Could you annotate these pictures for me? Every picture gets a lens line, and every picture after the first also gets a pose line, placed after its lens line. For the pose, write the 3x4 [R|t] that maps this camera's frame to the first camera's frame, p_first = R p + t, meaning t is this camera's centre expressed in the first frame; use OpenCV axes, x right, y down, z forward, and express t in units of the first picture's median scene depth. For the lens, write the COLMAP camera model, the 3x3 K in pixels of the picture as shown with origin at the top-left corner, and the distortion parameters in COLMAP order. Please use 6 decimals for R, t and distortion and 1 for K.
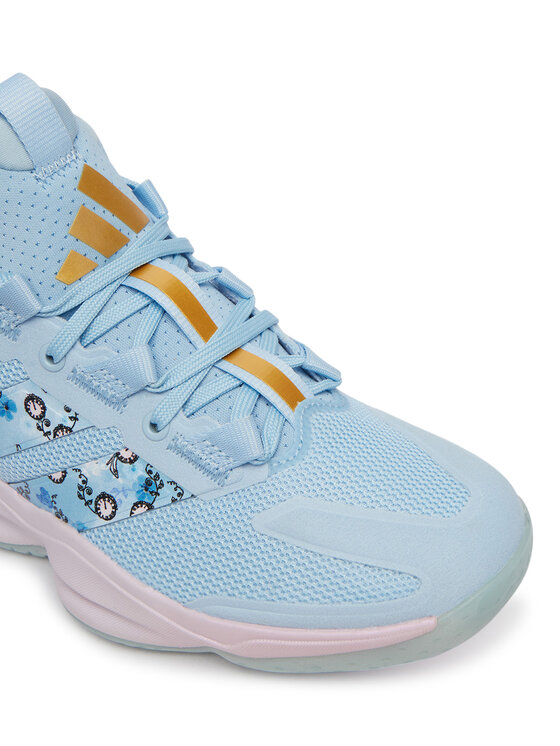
lens RADIAL K [[975.4, 0, 280.0], [0, 975.4, 373.0], [0, 0, 1]] dist [0.104980, -0.037099]
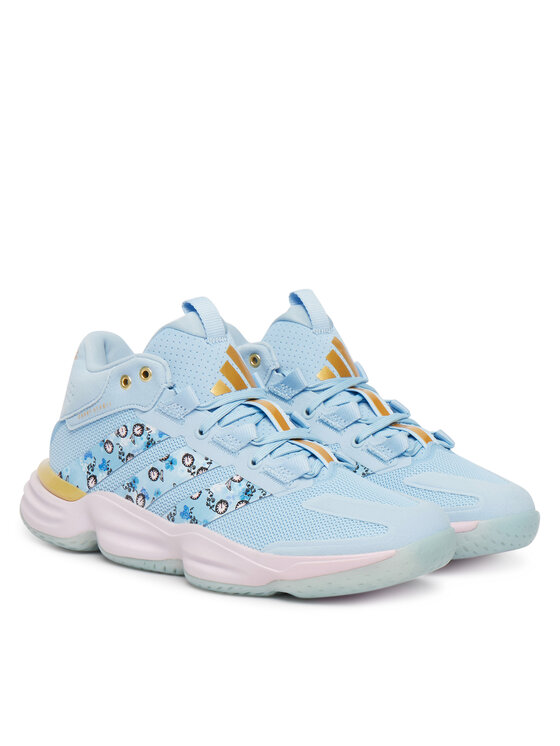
lens RADIAL K [[1542.1, 0, 280.0], [0, 1542.1, 373.0], [0, 0, 1]] dist [0.313239, -0.170691]
pose [[0.993521, 0.058584, -0.097388, 0.189544], [-0.096437, 0.887982, -0.449653, 1.181641], [0.060137, 0.456131, 0.887878, -1.620466]]
